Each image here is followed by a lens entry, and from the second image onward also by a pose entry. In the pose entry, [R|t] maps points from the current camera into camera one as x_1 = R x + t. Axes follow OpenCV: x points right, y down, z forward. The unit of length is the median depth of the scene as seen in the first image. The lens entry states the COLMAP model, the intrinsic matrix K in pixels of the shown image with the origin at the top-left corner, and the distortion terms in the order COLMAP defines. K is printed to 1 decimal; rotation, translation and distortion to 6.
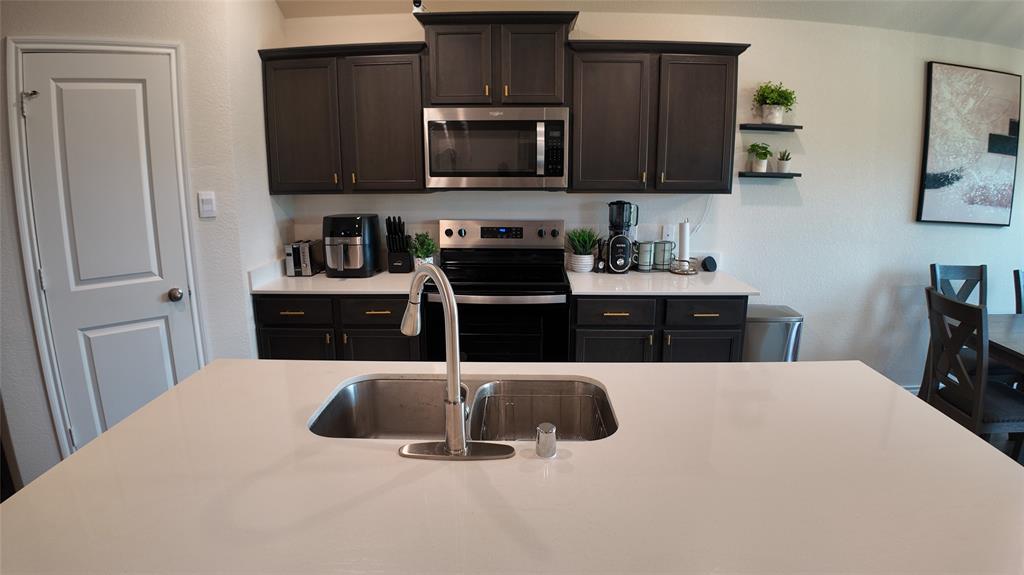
lens RADIAL K [[544.9, 0, 515.8], [0, 544.9, 296.6], [0, 0, 1]] dist [-0.121347, 0.002178]
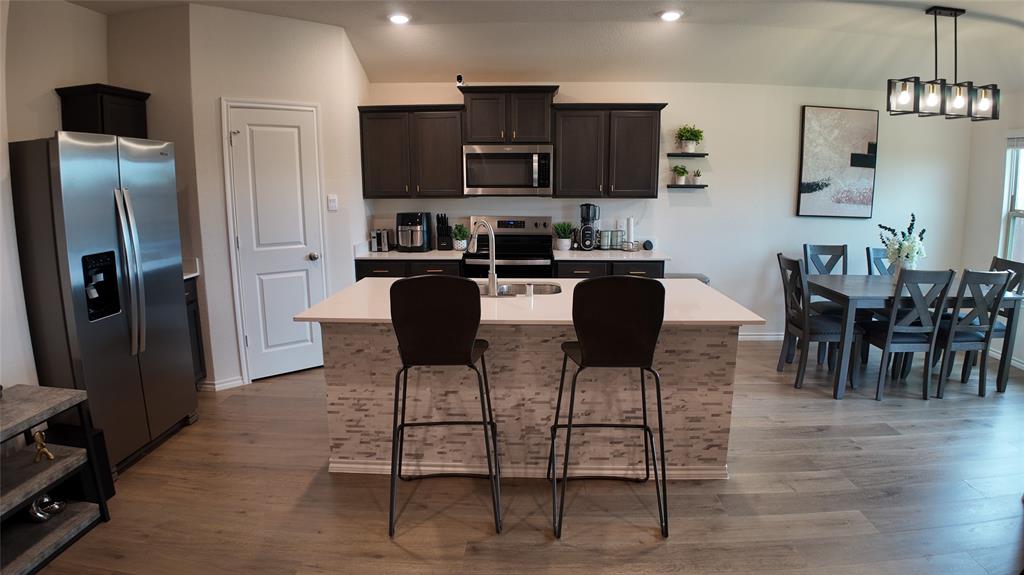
lens RADIAL K [[544.9, 0, 516.0], [0, 544.9, 290.1], [0, 0, 1]] dist [-0.121347, 0.002178]
pose [[0.999918, 0.002345, -0.012597, 0.008158], [-0.002866, 0.999132, -0.041567, 0.140103], [0.012489, 0.041600, 0.999056, -0.560794]]
